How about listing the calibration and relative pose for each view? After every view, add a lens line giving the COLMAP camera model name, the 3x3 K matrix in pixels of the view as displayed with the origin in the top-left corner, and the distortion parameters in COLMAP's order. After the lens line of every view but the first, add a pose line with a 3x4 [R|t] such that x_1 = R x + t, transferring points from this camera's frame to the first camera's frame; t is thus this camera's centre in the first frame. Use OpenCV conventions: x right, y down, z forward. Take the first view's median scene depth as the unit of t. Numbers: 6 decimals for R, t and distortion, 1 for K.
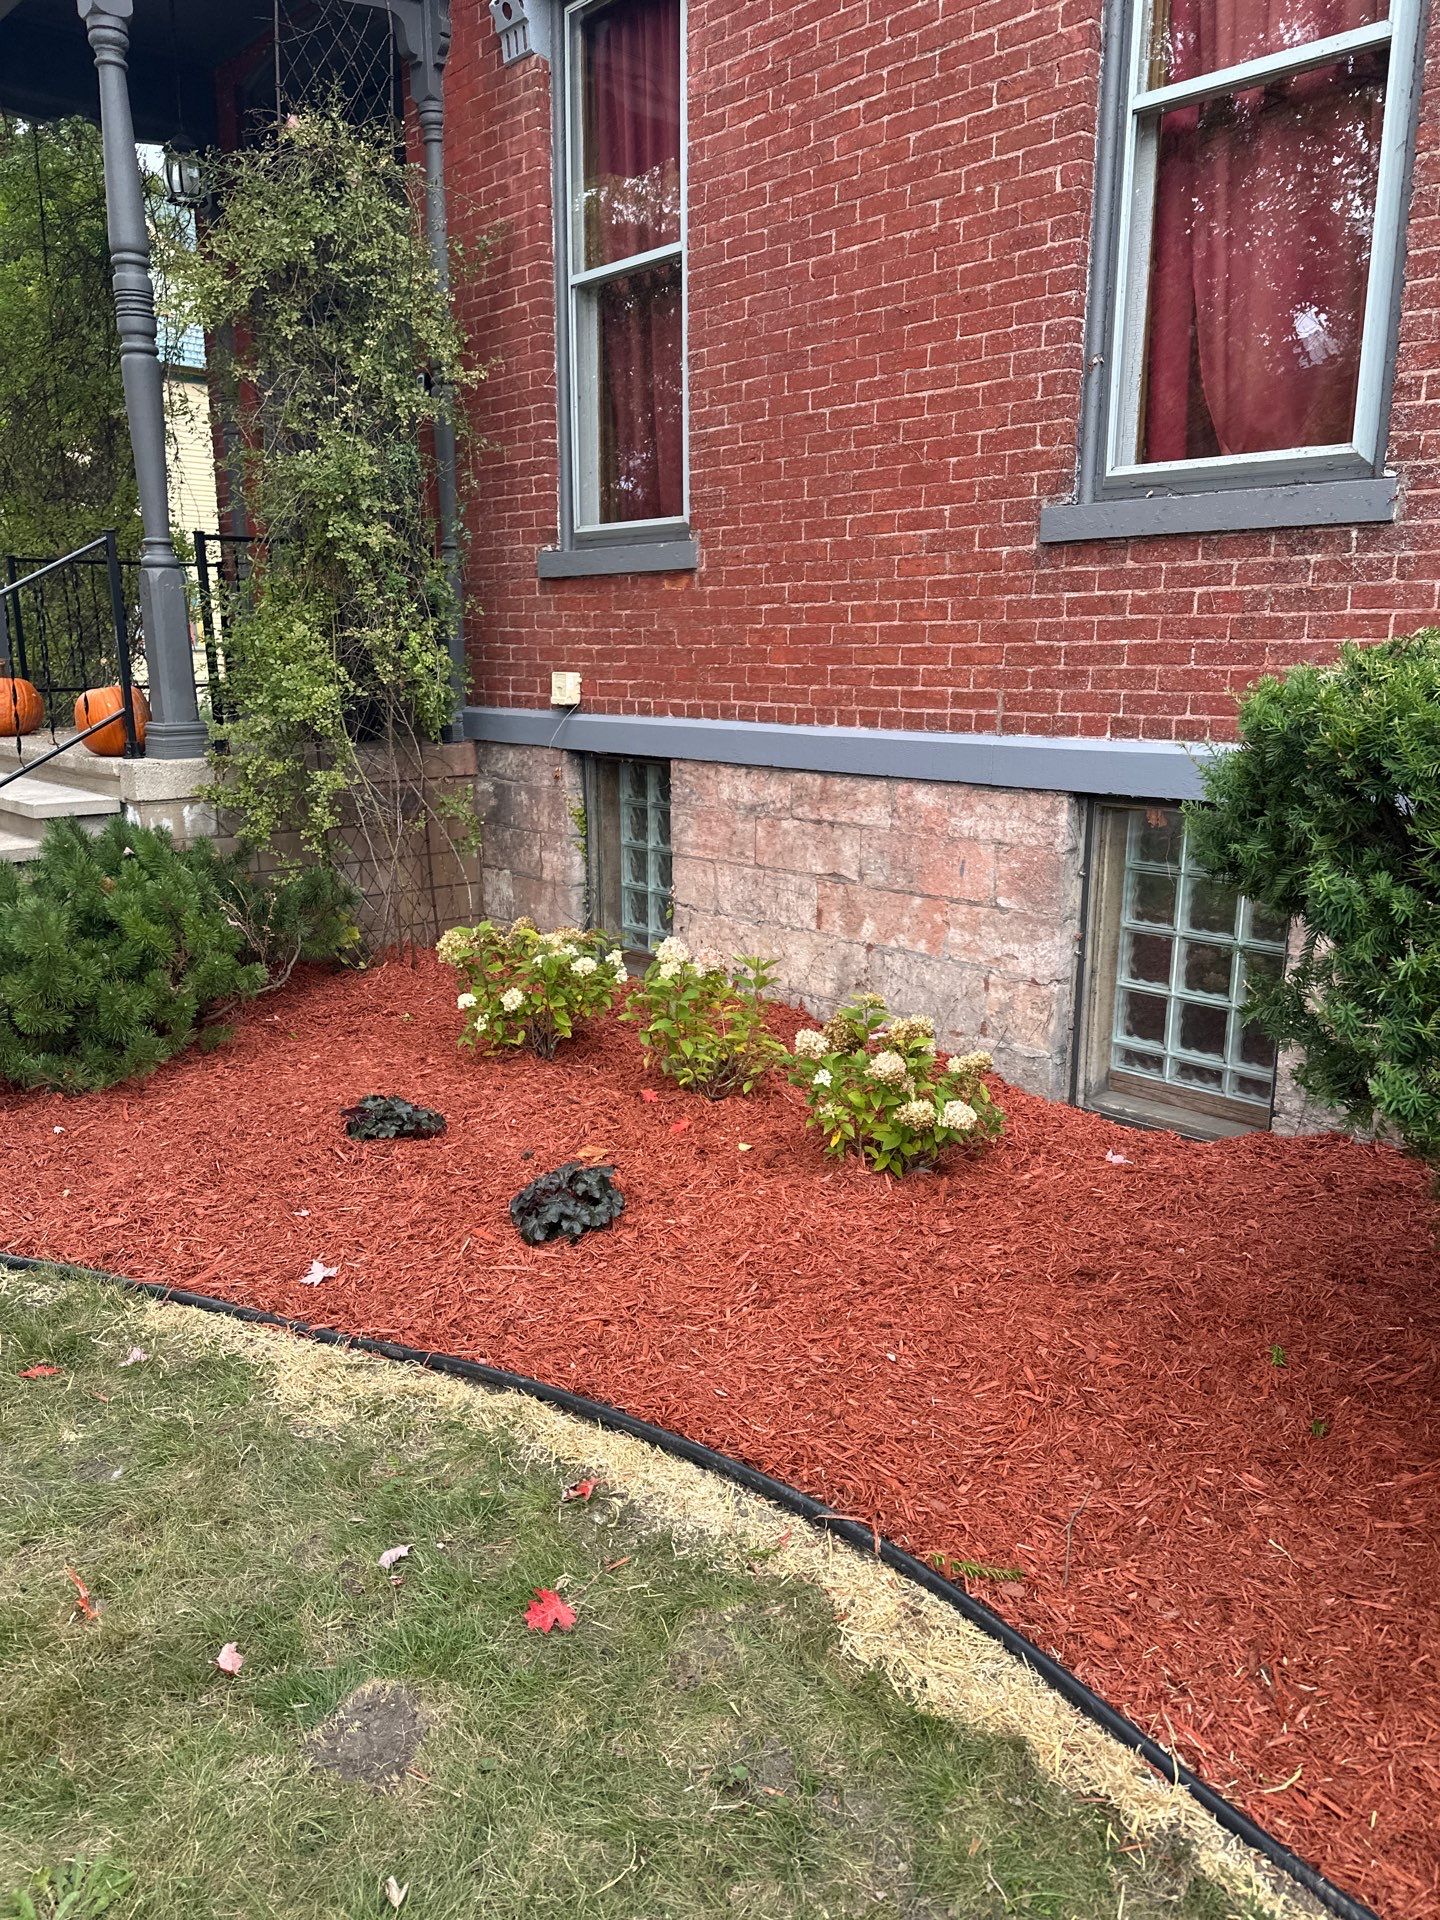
lens RADIAL K [[1331.8, 0, 720.0], [0, 1331.8, 960.0], [0, 0, 1]] dist [0.098055, -0.147739]
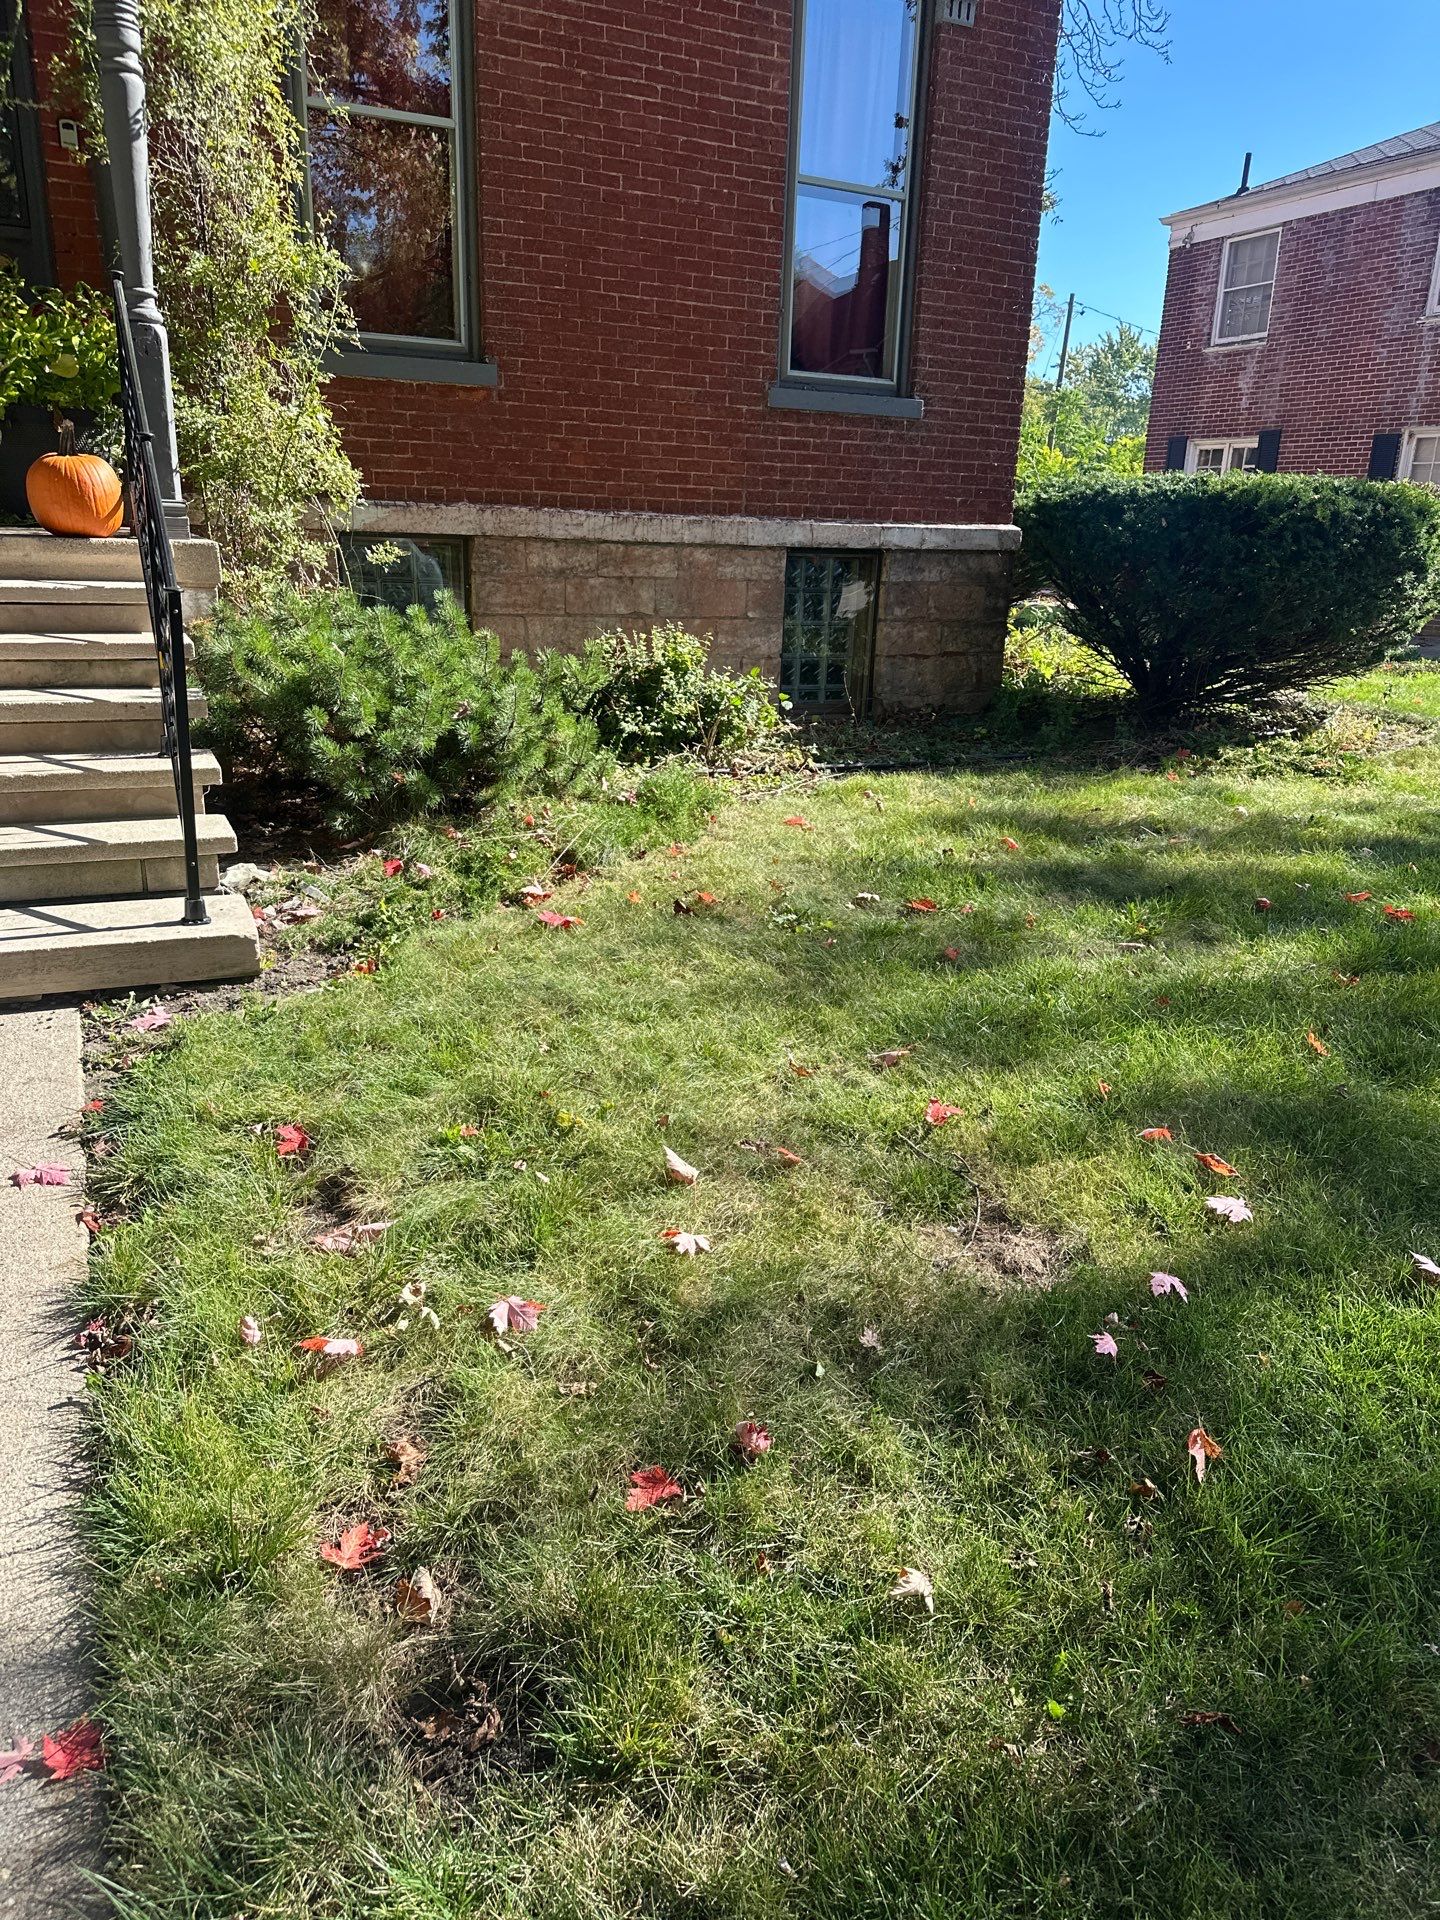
lens RADIAL K [[1331.8, 0, 720.0], [0, 1331.8, 960.0], [0, 0, 1]] dist [0.098055, -0.147739]
pose [[0.314548, -0.277872, 0.907660, -1.370587], [0.180669, 0.956241, 0.230134, -0.017419], [-0.931890, 0.091598, 0.350987, 0.393998]]
